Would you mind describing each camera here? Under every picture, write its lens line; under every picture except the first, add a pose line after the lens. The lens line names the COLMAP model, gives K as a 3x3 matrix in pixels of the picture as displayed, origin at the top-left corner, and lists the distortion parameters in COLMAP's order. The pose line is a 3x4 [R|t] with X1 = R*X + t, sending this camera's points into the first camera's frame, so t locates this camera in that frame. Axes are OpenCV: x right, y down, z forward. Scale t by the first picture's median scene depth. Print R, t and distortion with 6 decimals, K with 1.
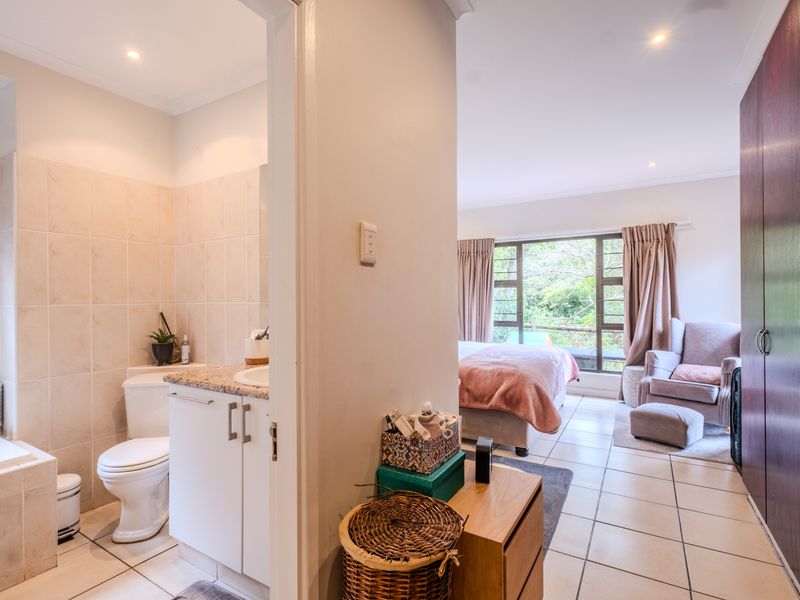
lens RADIAL K [[397.7, 0, 398.3], [0, 397.7, 299.1], [0, 0, 1]] dist [-0.005505, -0.000283]
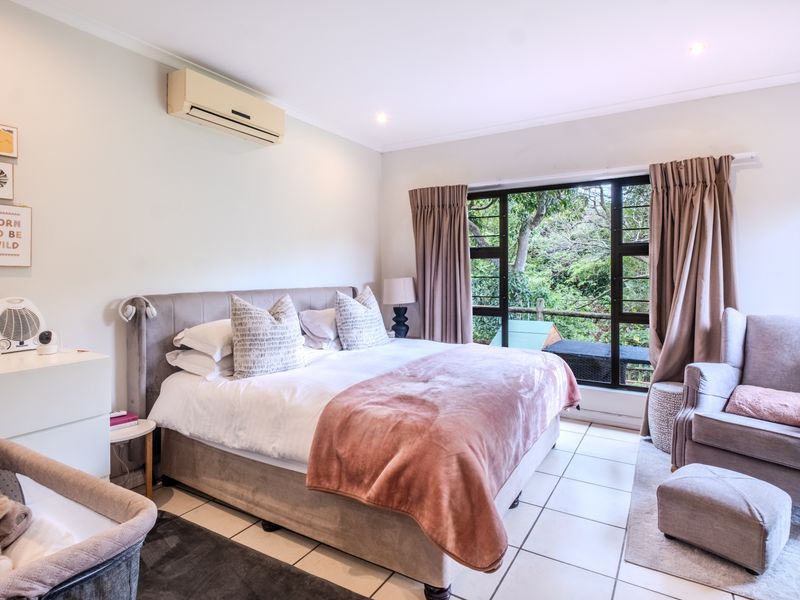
lens RADIAL K [[439.7, 0, 439.2], [0, 439.7, 276.1], [0, 0, 1]] dist [0.002076, -0.000628]
pose [[0.998423, 0.007352, 0.055660, 0.197465], [-0.007488, 0.999969, 0.002240, 0.000075], [-0.055641, -0.002653, 0.998447, 0.327507]]
